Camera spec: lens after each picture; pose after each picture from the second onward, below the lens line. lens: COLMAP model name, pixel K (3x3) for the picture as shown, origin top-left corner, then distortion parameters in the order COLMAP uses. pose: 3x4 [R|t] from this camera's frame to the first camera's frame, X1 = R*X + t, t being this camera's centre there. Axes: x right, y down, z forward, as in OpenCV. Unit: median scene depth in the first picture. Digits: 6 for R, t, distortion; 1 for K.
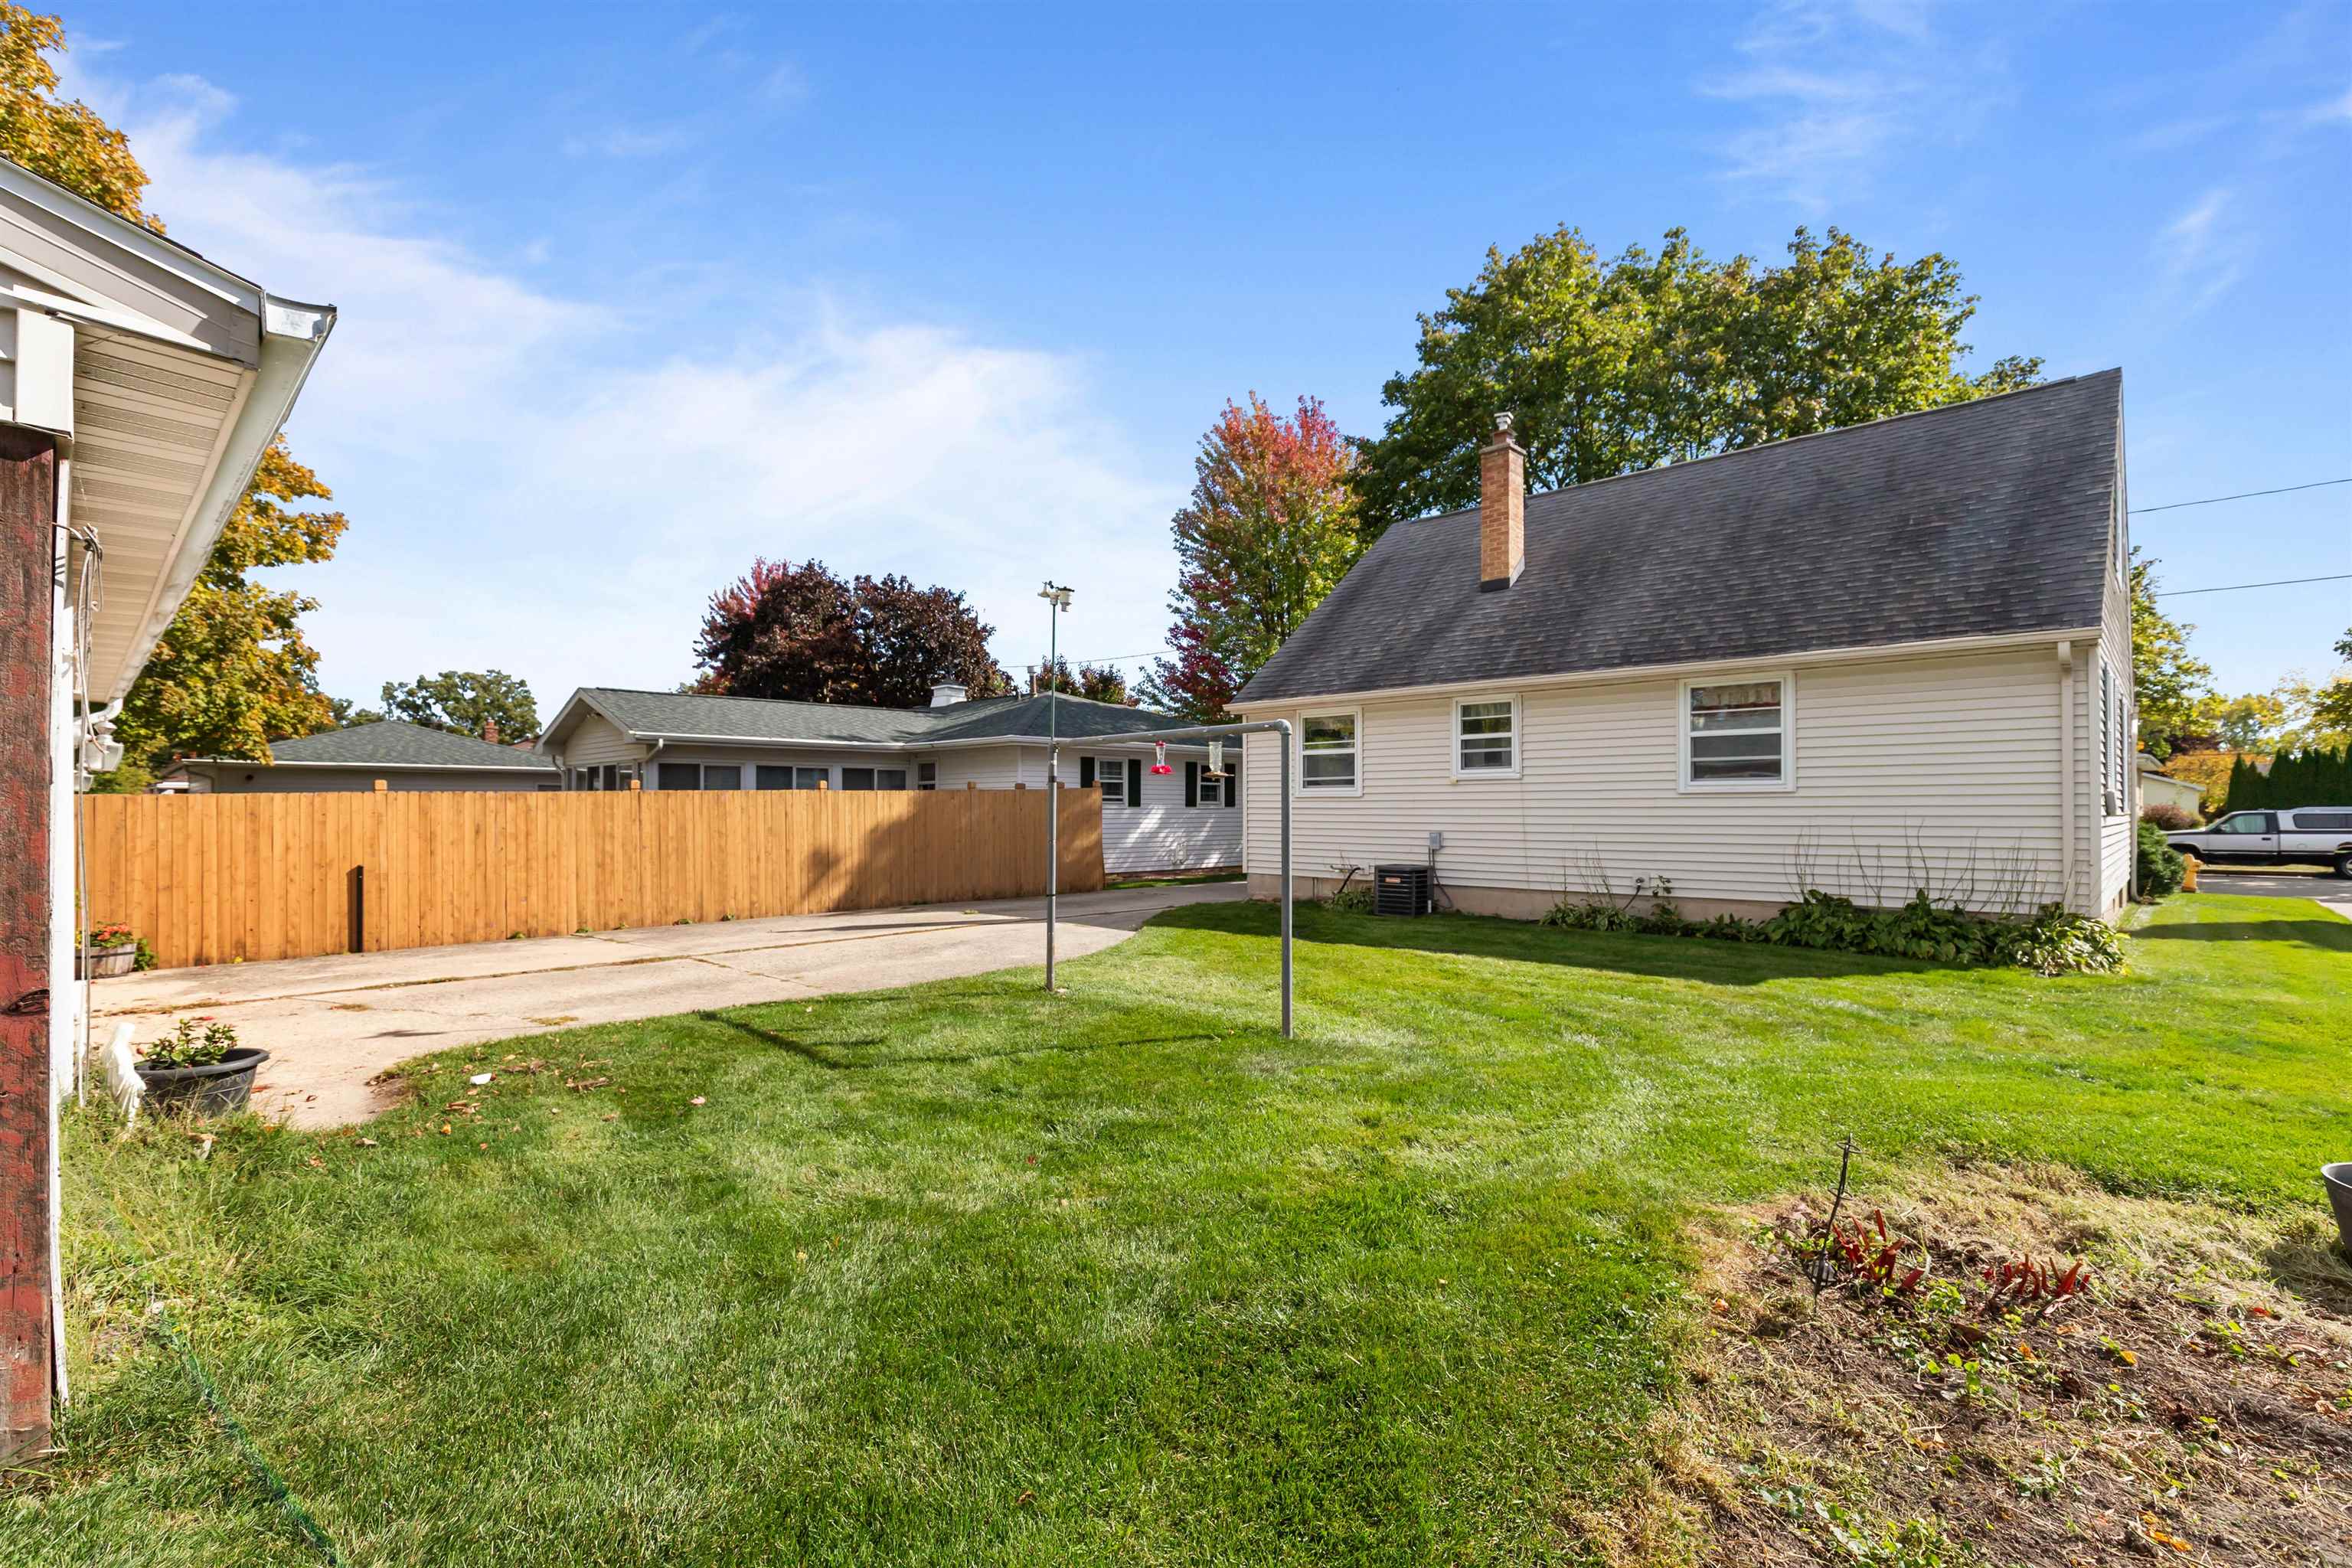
lens RADIAL K [[1057.8, 0, 1172.7], [0, 1057.8, 794.0], [0, 0, 1]] dist [0.009843, -0.001229]
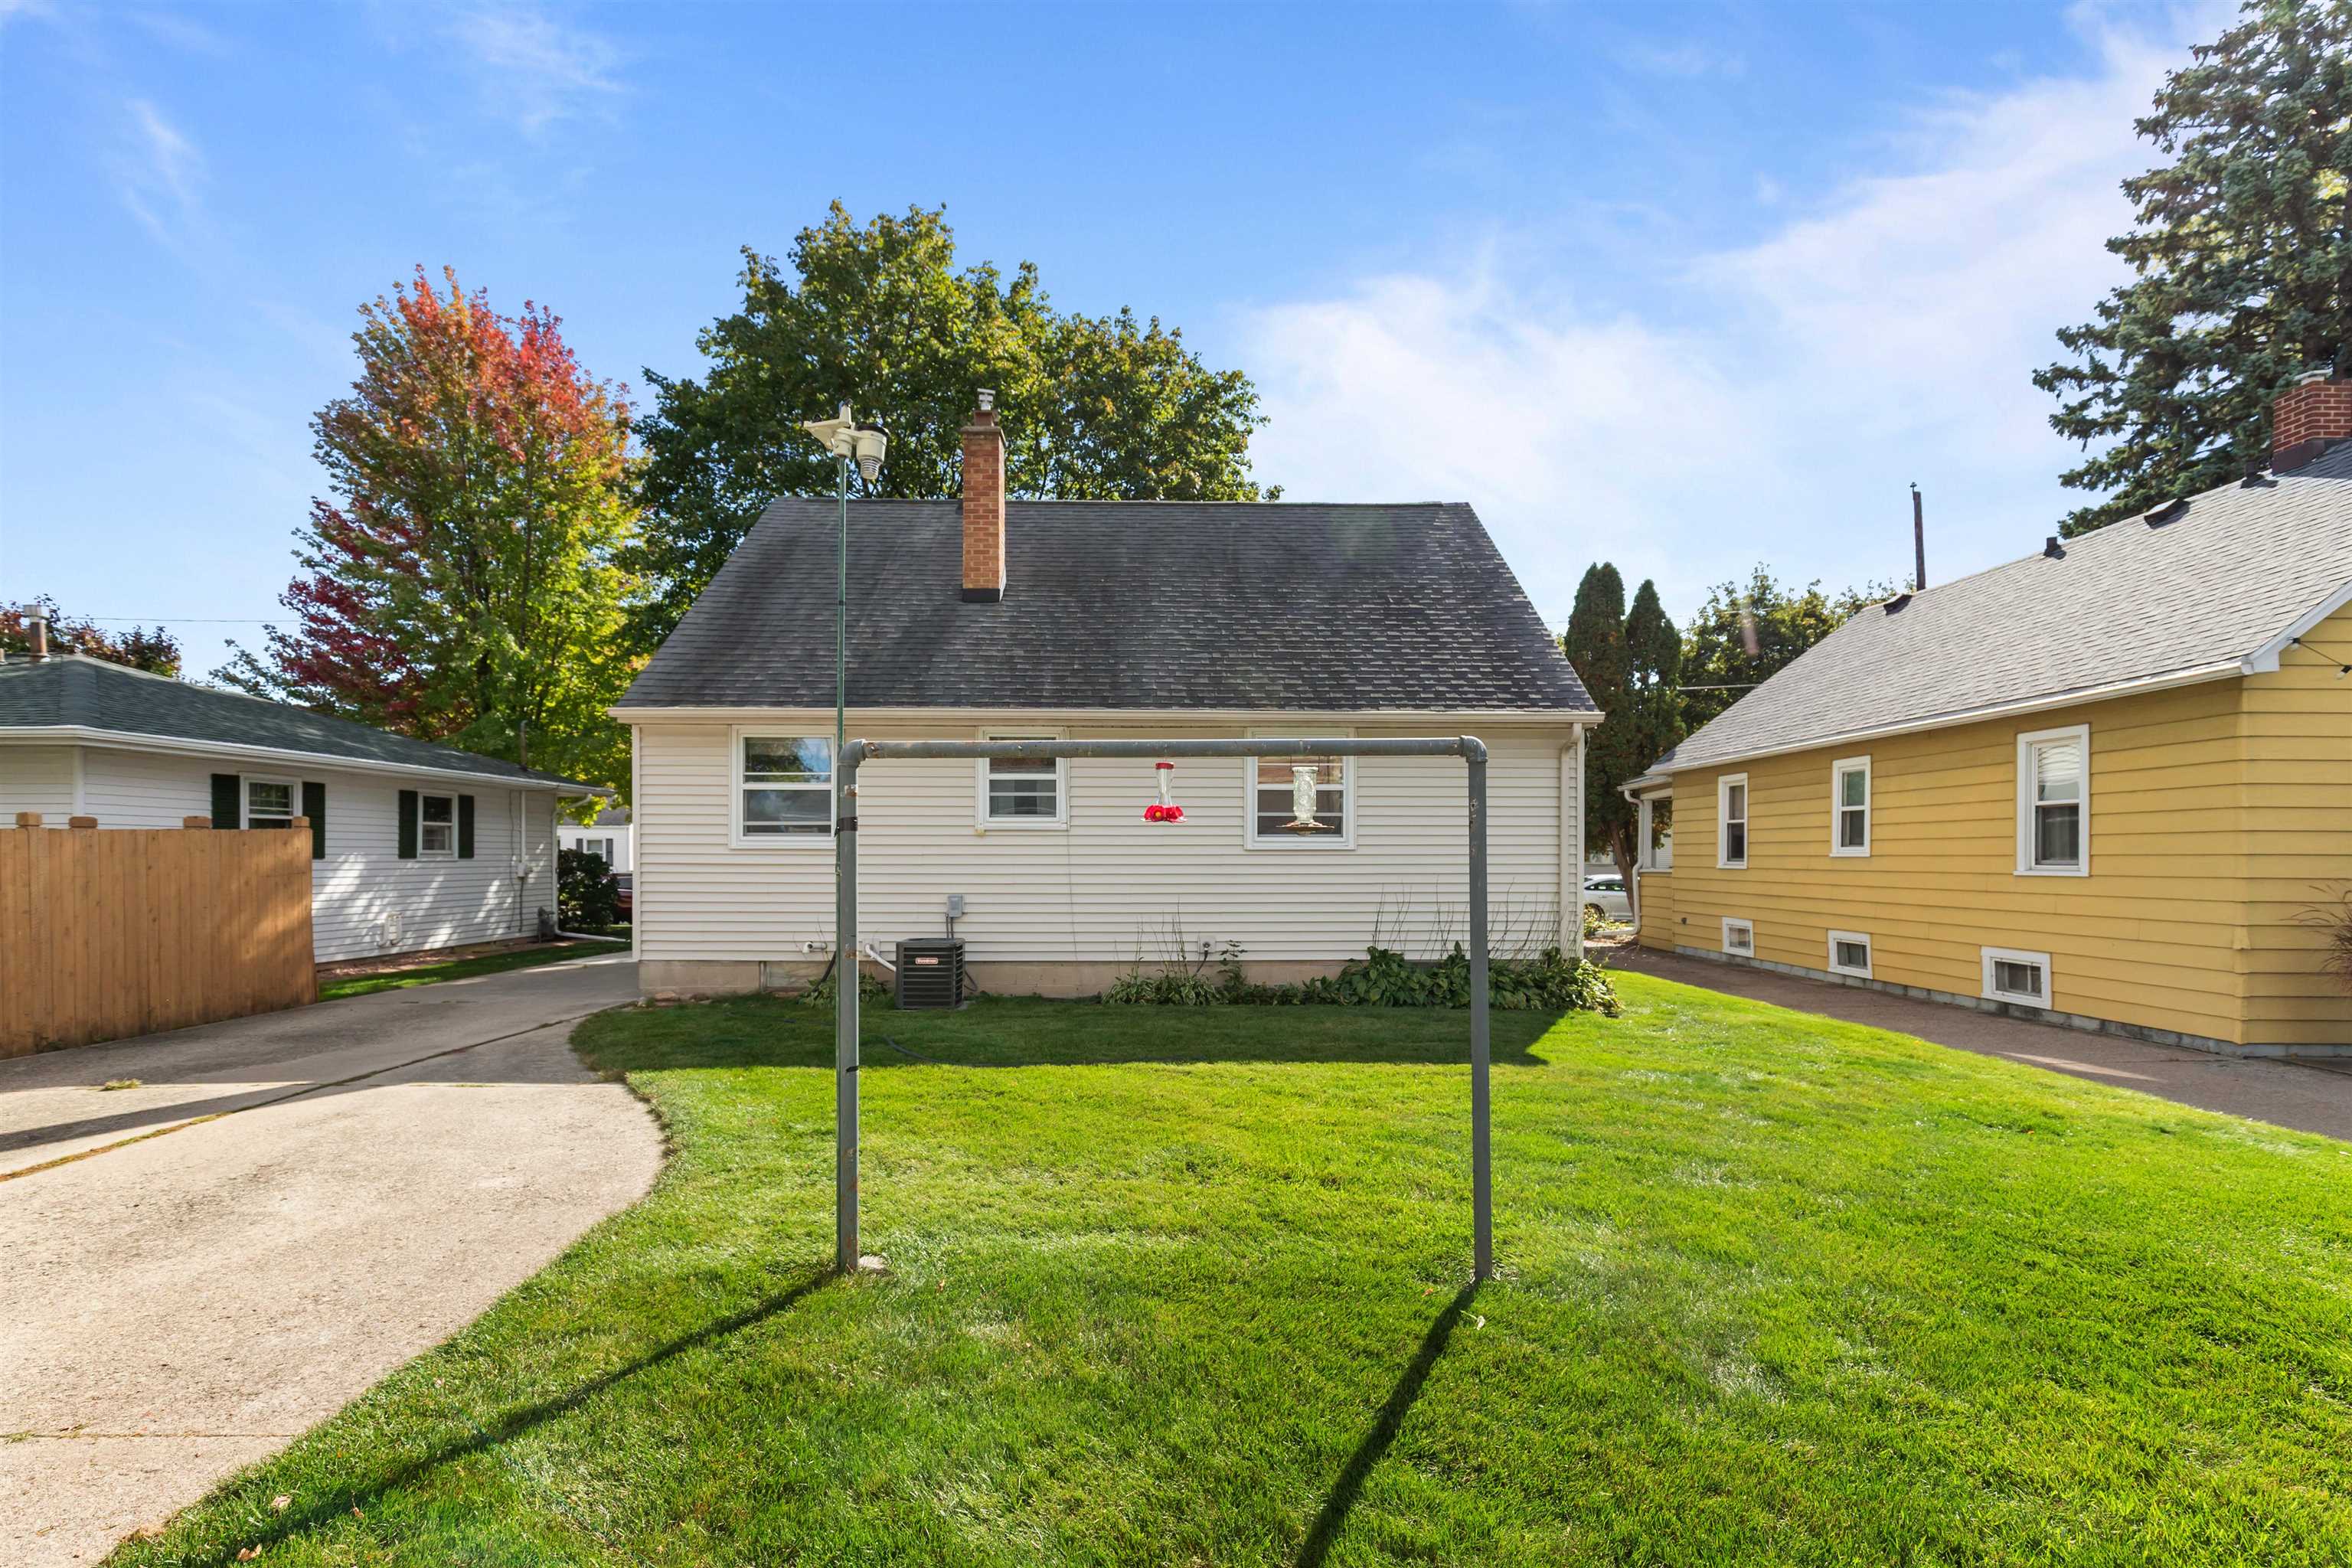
lens RADIAL K [[1081.7, 0, 1176.8], [0, 1081.7, 861.2], [0, 0, 1]] dist [0.003437, -0.000105]
pose [[0.712447, -0.001667, 0.701724, -0.134968], [-0.012033, 0.999821, 0.014592, -0.002168], [-0.701622, -0.018840, 0.712300, 0.210244]]
